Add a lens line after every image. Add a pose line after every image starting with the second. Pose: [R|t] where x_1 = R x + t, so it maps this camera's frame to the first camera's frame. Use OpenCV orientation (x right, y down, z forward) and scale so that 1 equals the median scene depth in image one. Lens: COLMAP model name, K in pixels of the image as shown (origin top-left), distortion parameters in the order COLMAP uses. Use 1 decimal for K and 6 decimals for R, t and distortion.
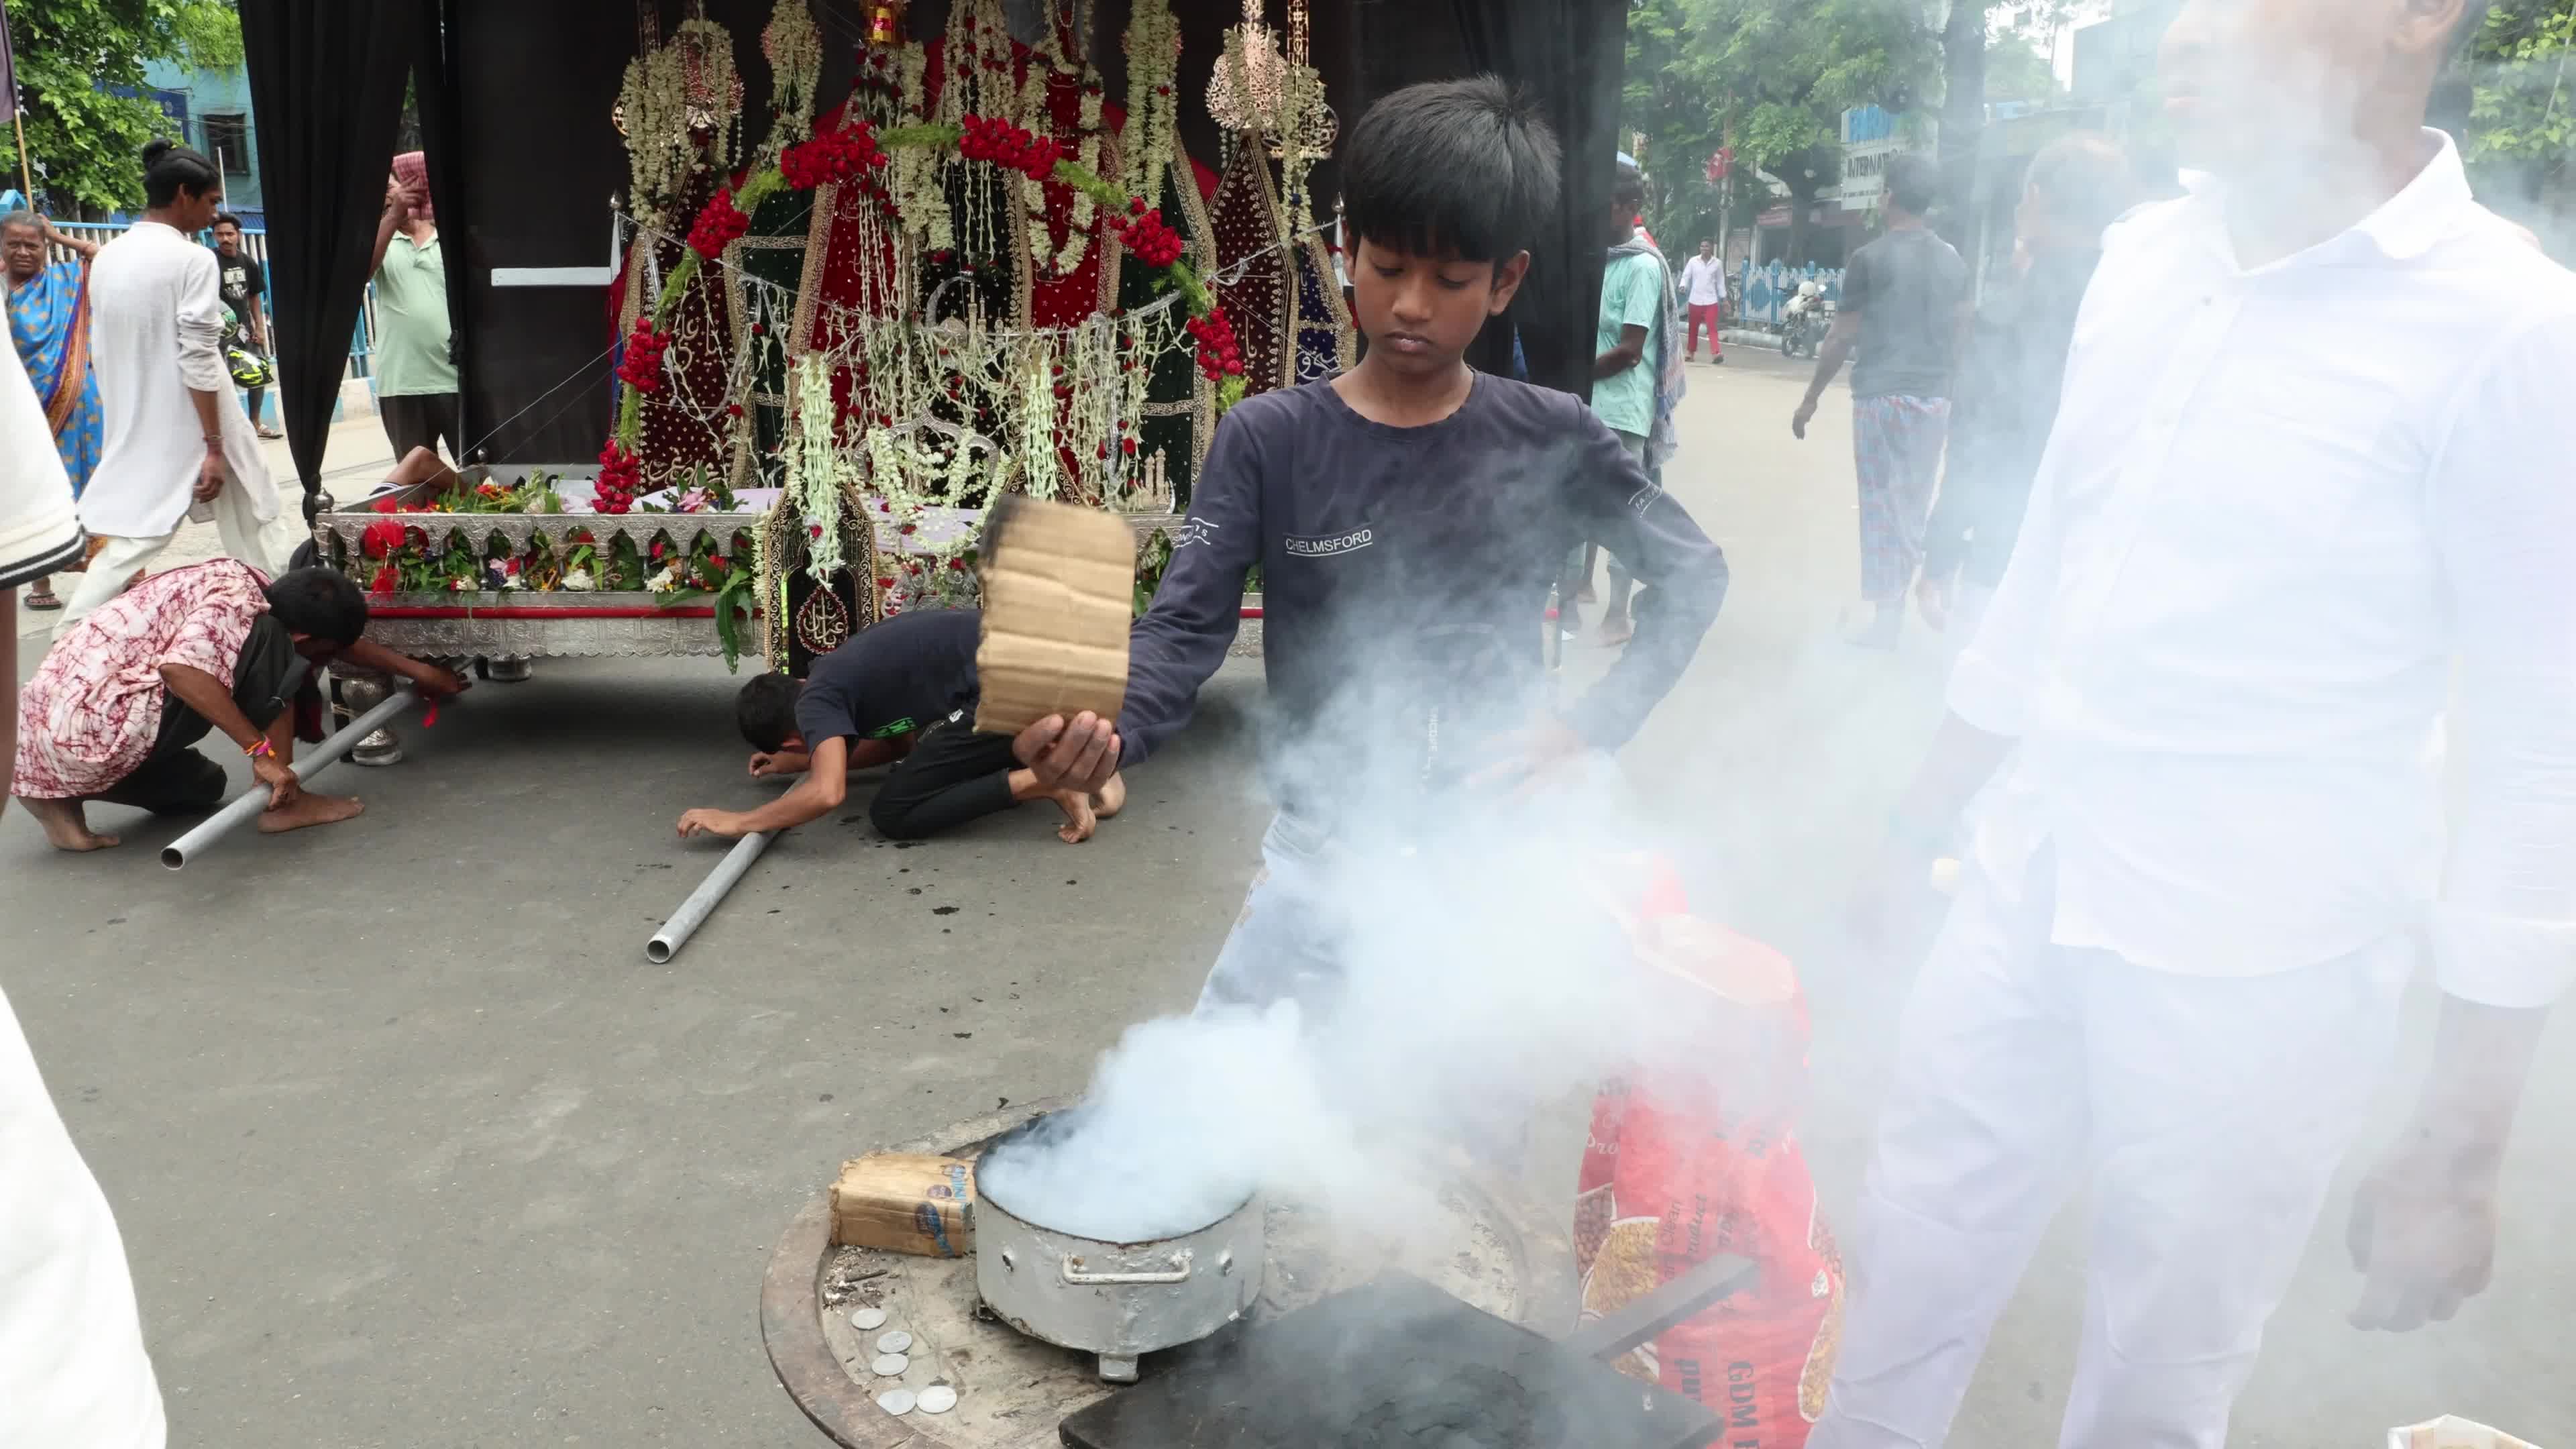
lens RADIAL K [[1891.2, 0, 1249.3], [0, 1891.2, 667.8], [0, 0, 1]] dist [-0.126047, 0.106815]
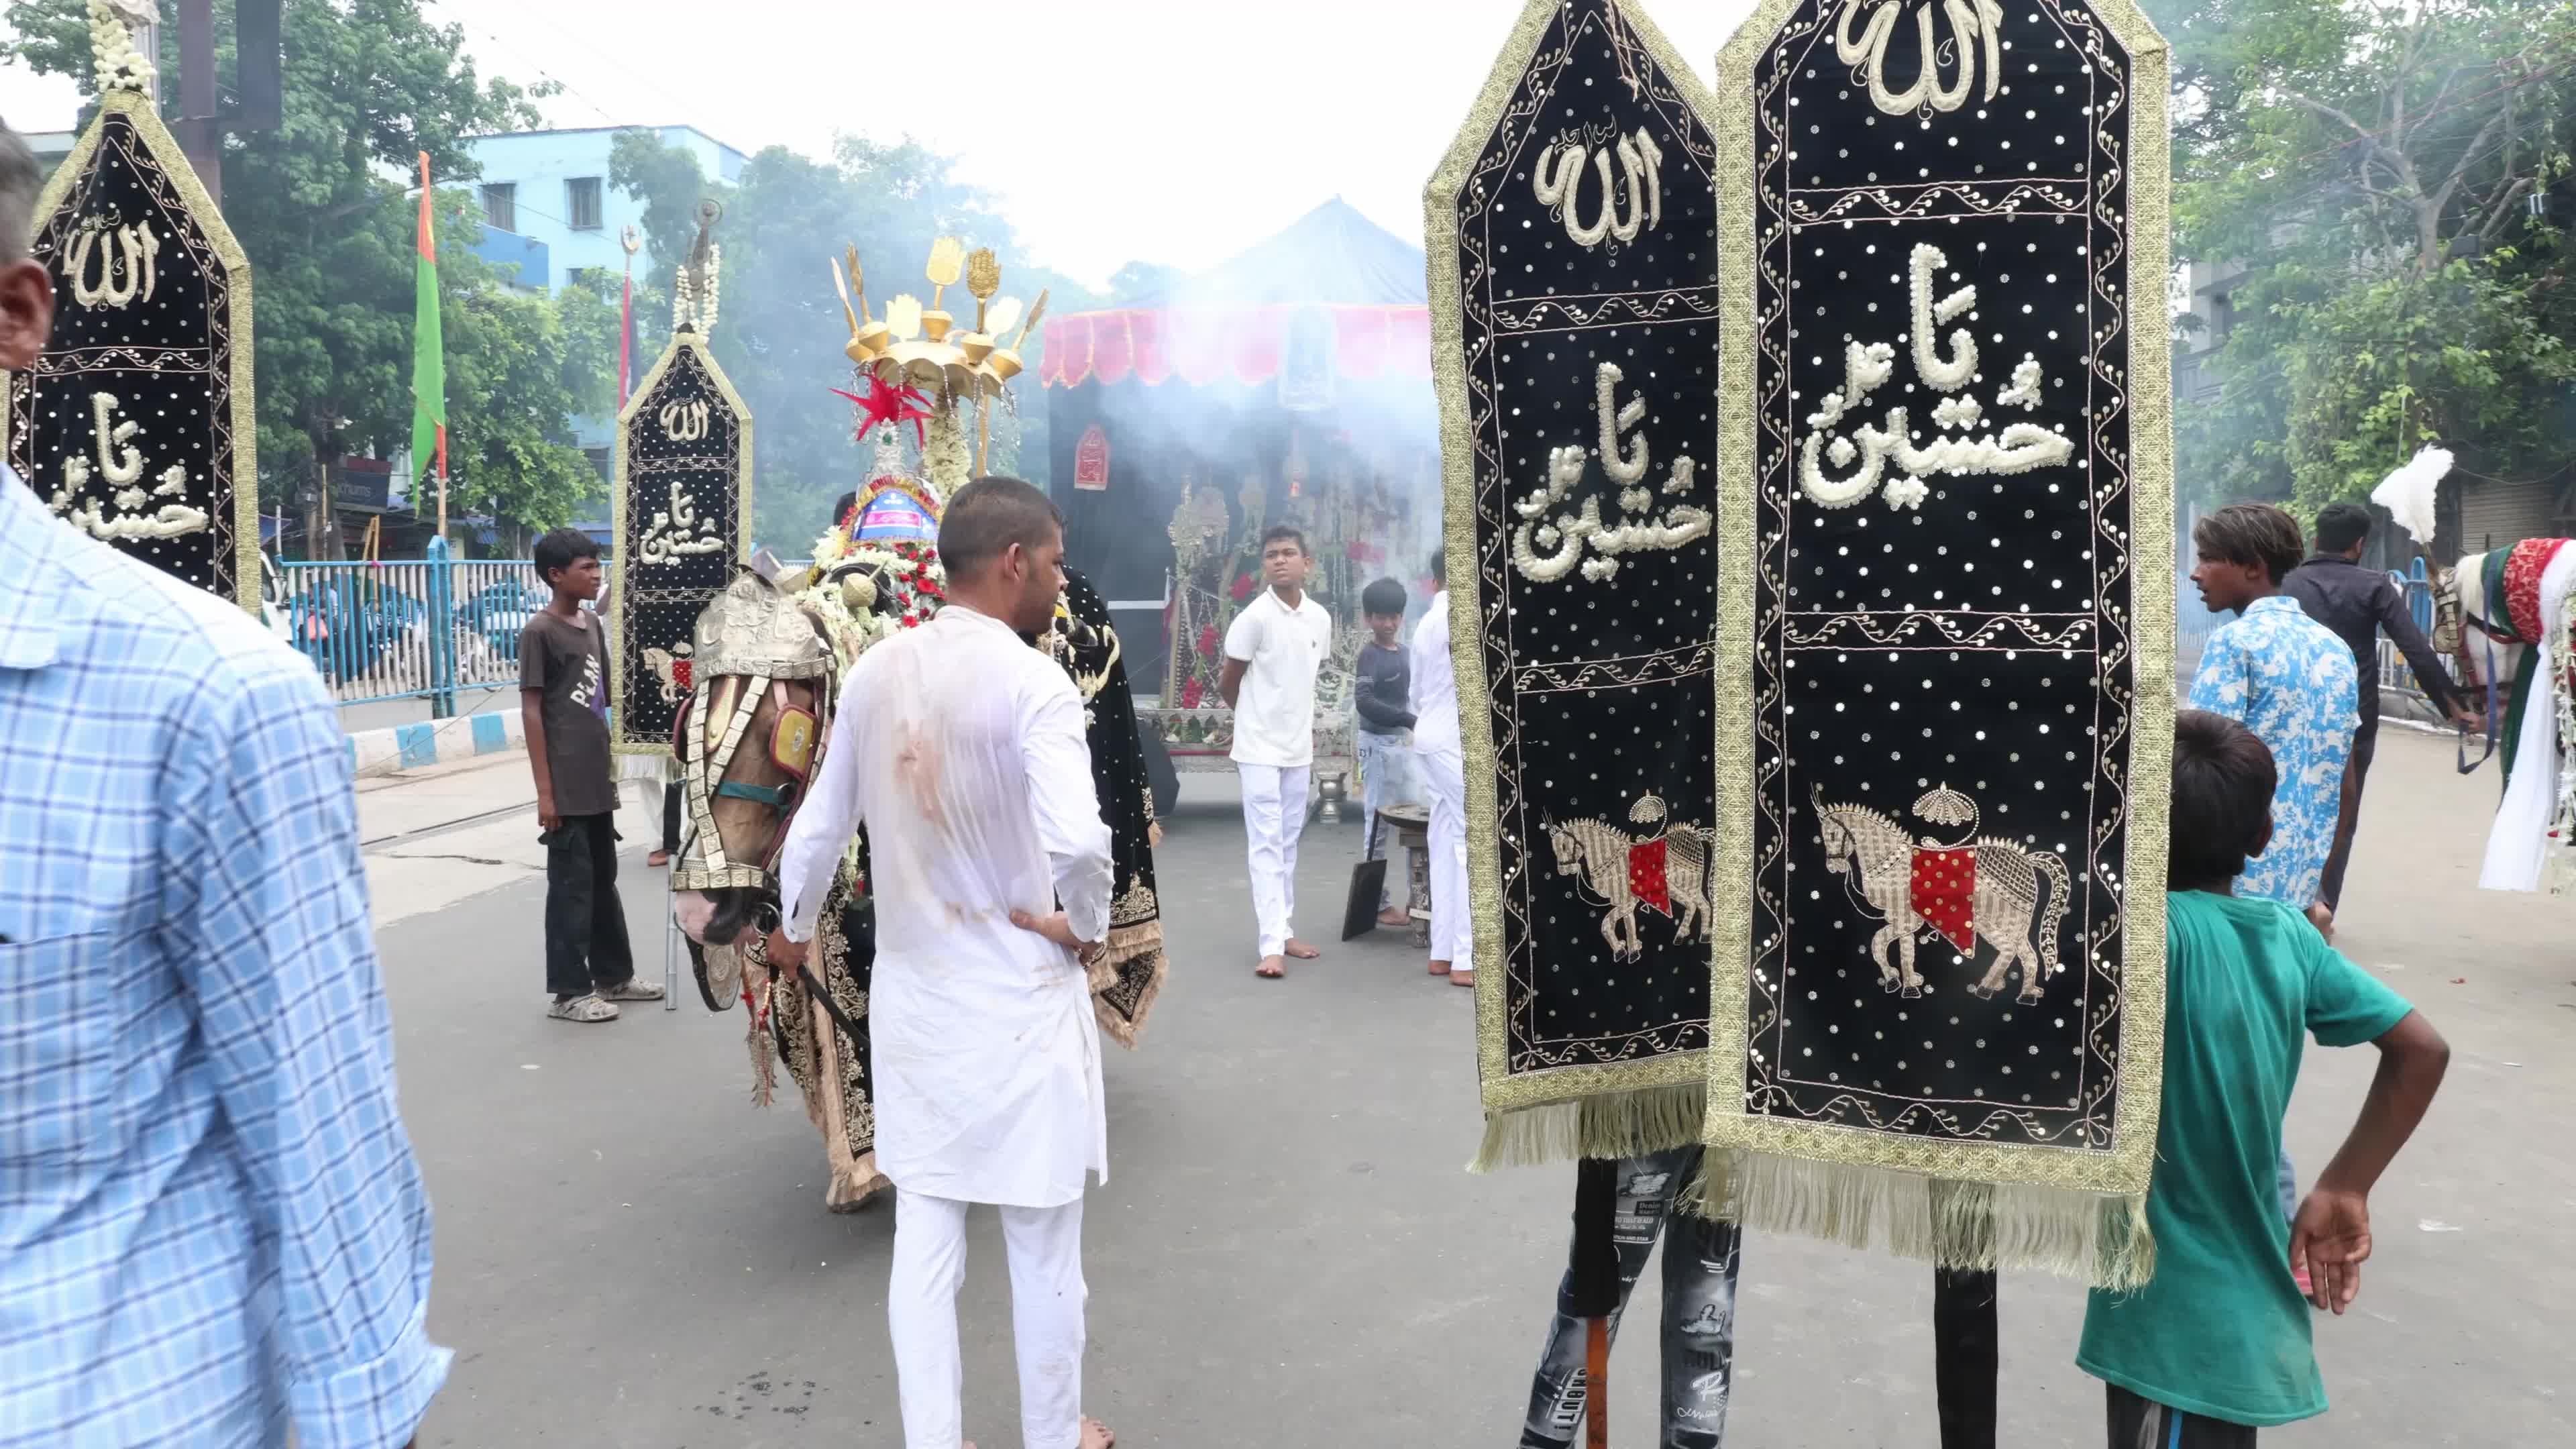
lens RADIAL K [[1891.2, 0, 1249.3], [0, 1891.2, 667.8], [0, 0, 1]] dist [-0.126047, 0.106815]
pose [[0.992302, -0.010146, -0.123423, 0.017129], [-0.009037, 0.988048, -0.153879, 0.192112], [0.123509, 0.153810, 0.980351, -1.099347]]
